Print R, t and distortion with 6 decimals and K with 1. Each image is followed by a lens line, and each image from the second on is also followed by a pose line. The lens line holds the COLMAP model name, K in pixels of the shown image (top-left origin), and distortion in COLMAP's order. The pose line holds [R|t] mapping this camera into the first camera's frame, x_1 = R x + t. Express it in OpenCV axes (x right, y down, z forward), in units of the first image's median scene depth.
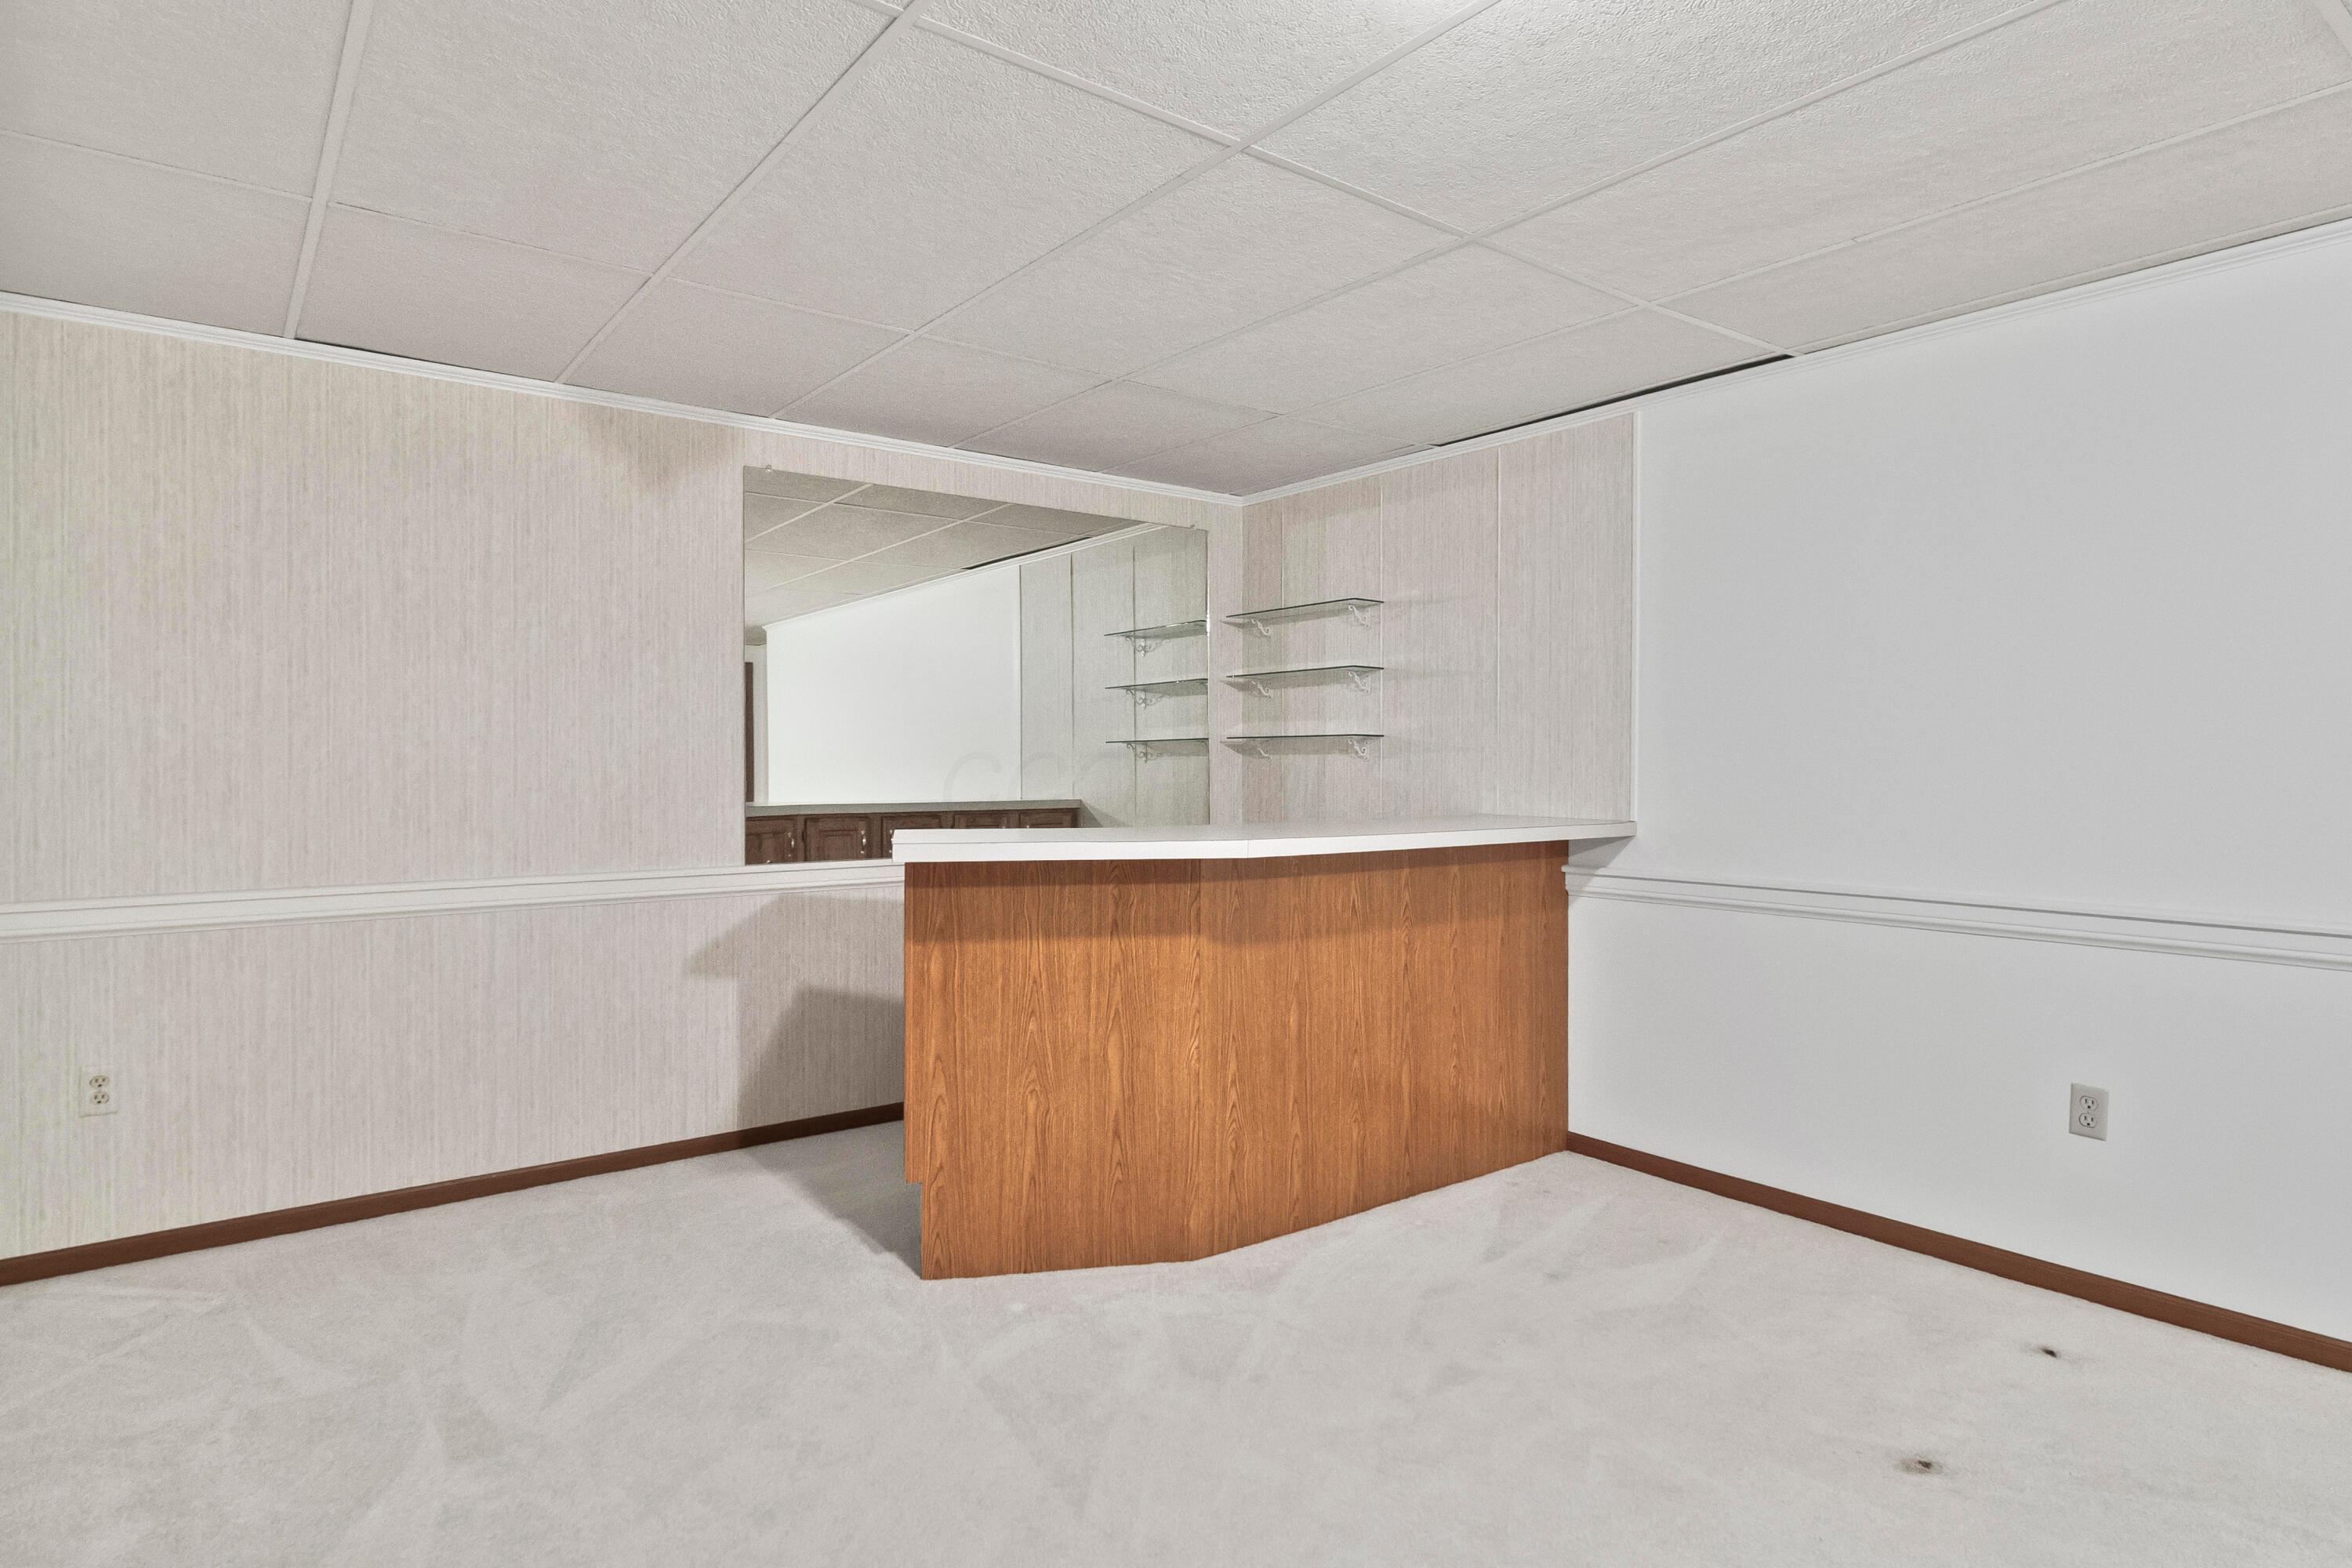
lens RADIAL K [[1275.0, 0, 1173.9], [0, 1275.0, 780.9], [0, 0, 1]] dist [0.001283, 0.000513]
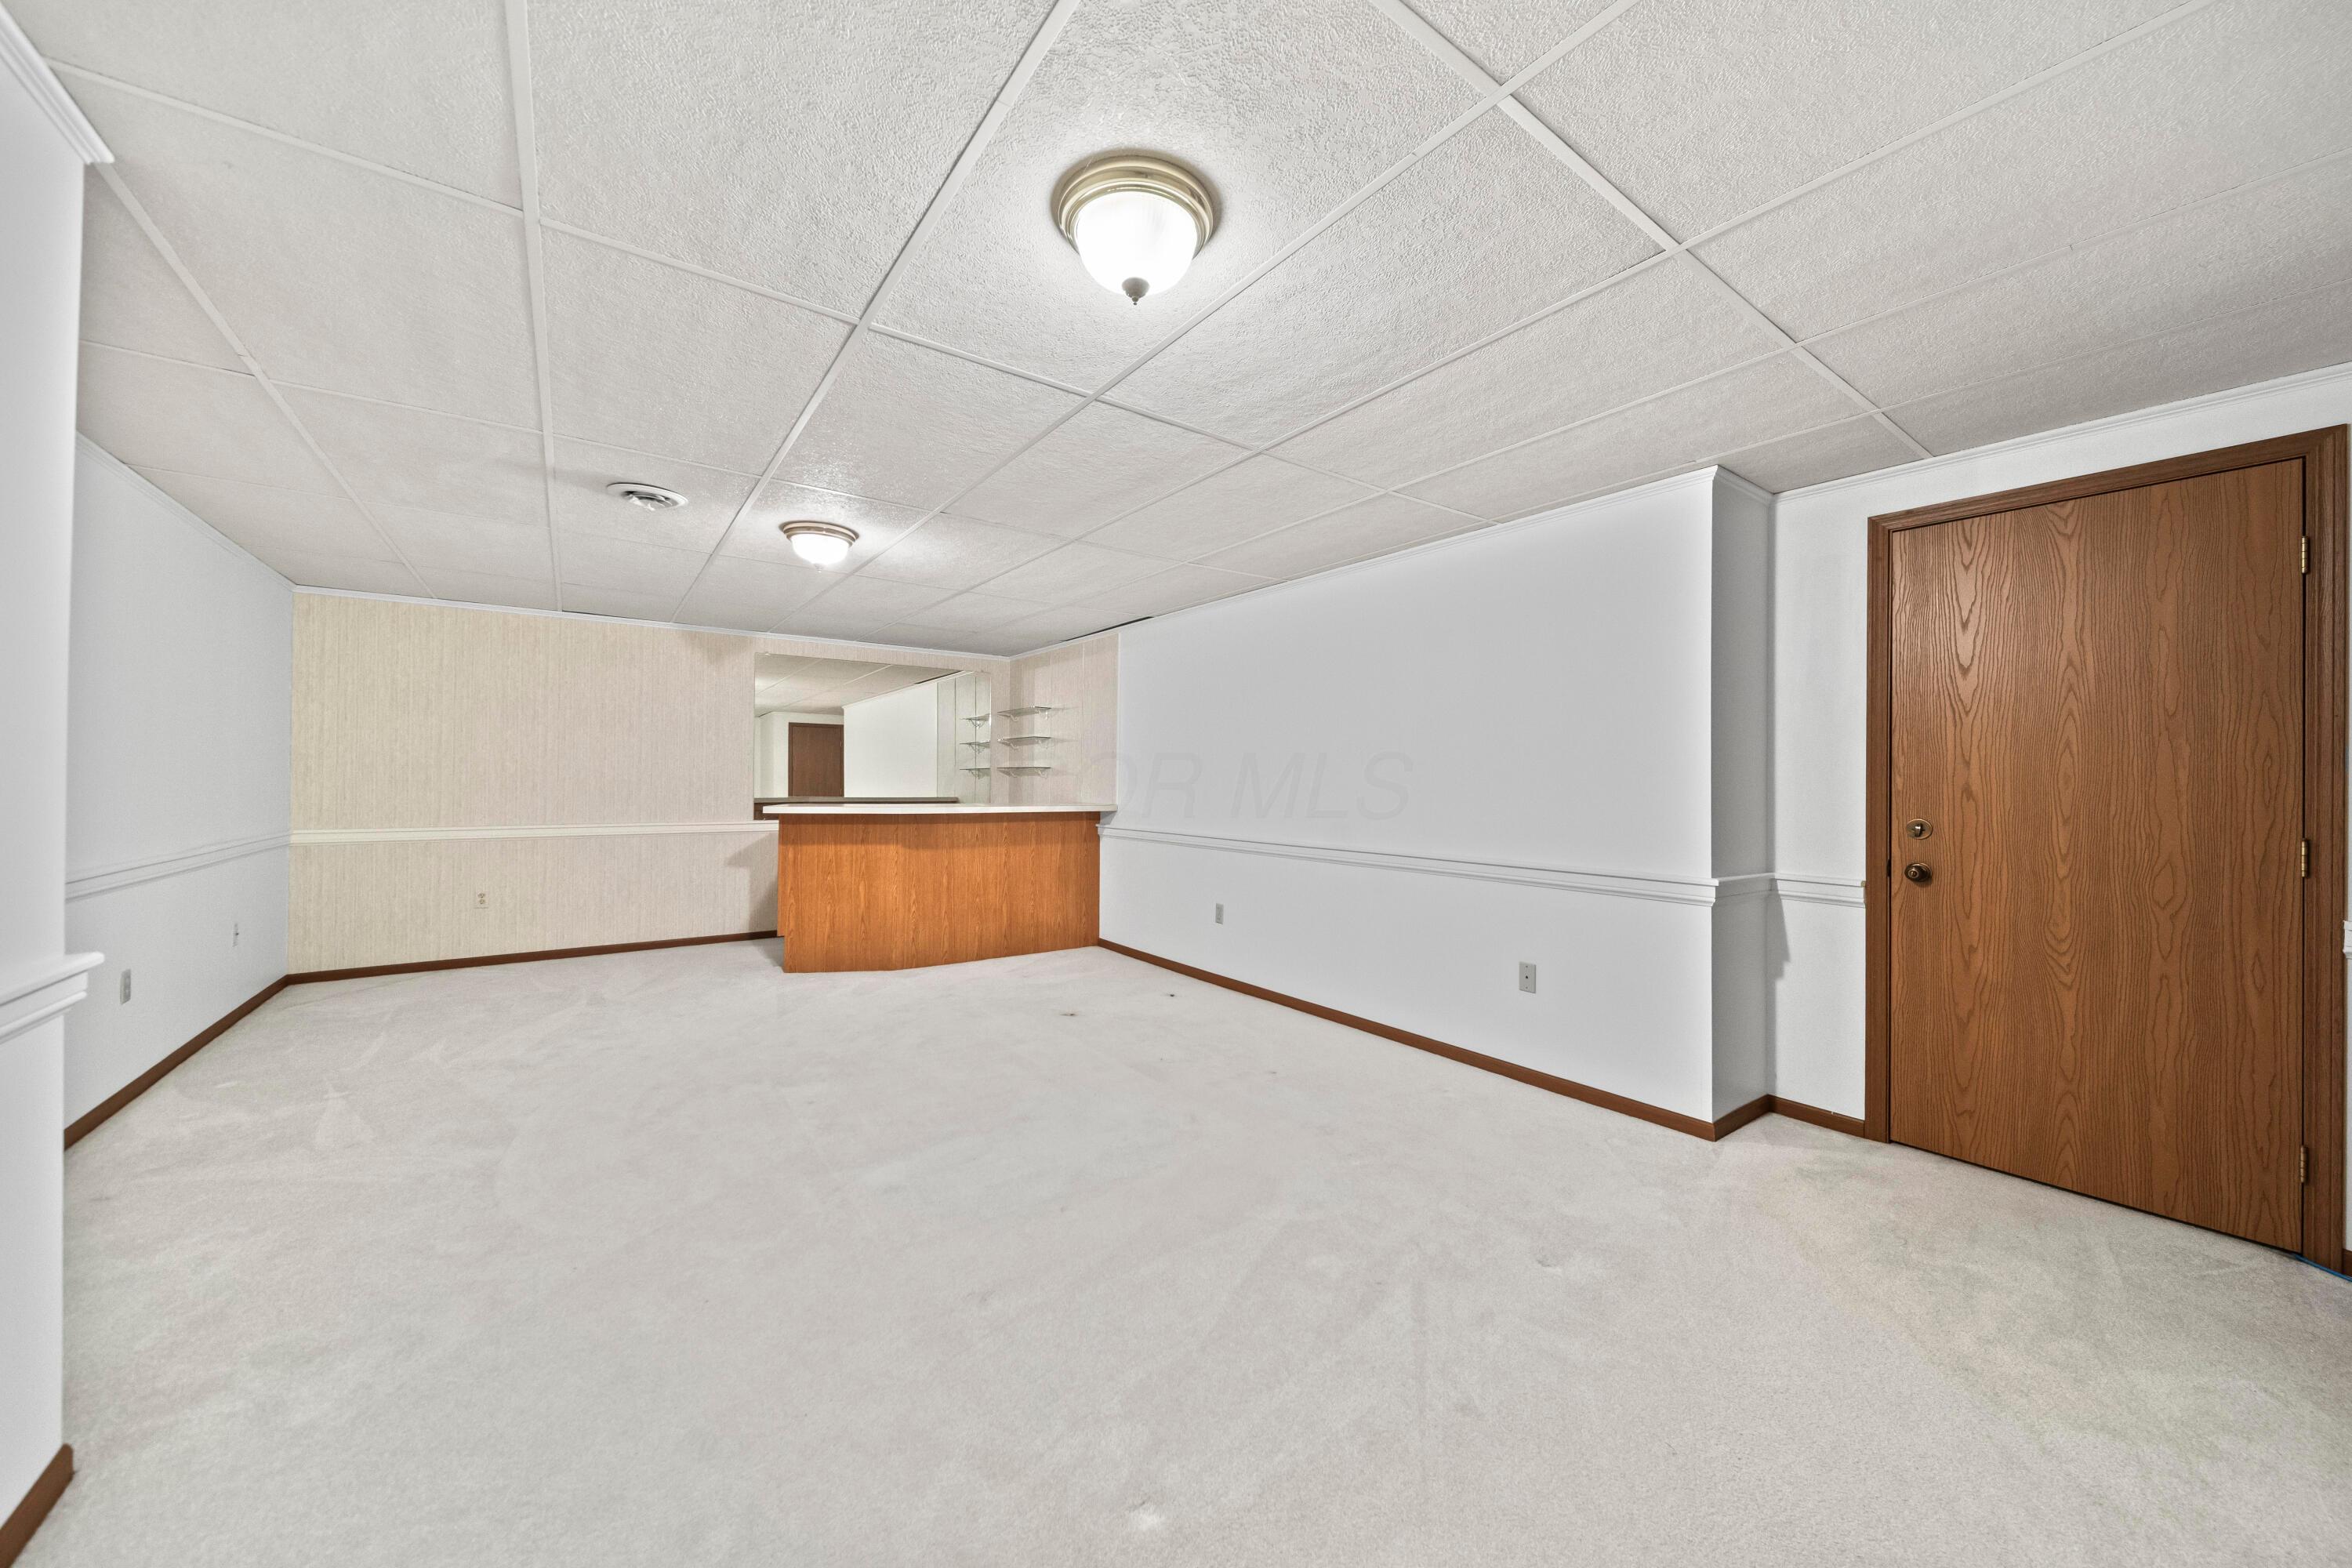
lens RADIAL K [[831.0, 0, 1177.7], [0, 831.0, 782.9], [0, 0, 1]] dist [-0.001253, -0.000136]
pose [[0.999721, 0.008778, -0.021945, 0.515425], [-0.009048, 0.999884, -0.012227, 0.008467], [0.021835, 0.012422, 0.999684, -0.560805]]
